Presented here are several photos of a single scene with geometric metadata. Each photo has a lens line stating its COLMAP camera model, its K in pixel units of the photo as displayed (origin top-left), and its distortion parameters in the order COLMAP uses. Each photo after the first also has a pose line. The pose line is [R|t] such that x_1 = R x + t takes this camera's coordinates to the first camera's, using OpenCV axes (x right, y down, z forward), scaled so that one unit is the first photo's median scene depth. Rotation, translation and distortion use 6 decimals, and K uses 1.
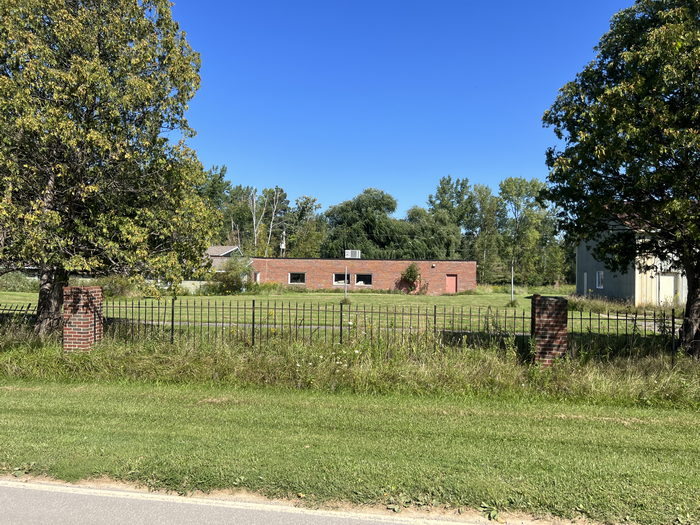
lens RADIAL K [[522.6, 0, 354.2], [0, 522.6, 264.8], [0, 0, 1]] dist [0.071390, -0.071134]
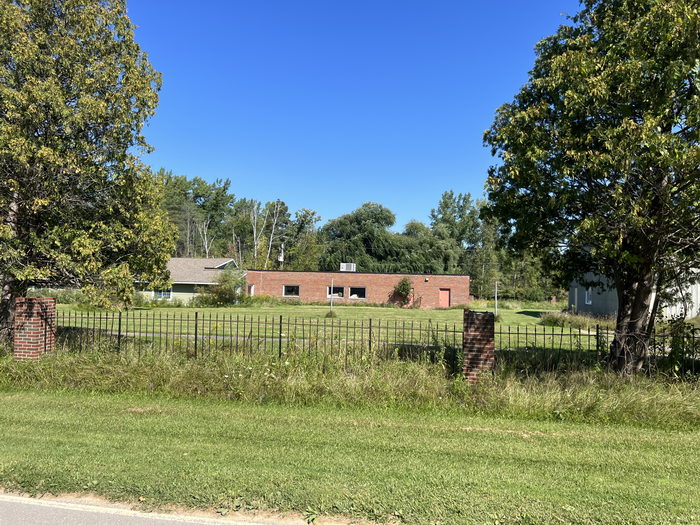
lens RADIAL K [[522.6, 0, 351.4], [0, 522.6, 258.3], [0, 0, 1]] dist [0.071390, -0.071134]
pose [[0.999843, 0.009122, -0.015200, 0.124696], [-0.009689, 0.999245, -0.037614, -0.001573], [0.014845, 0.037756, 0.999177, -0.023219]]
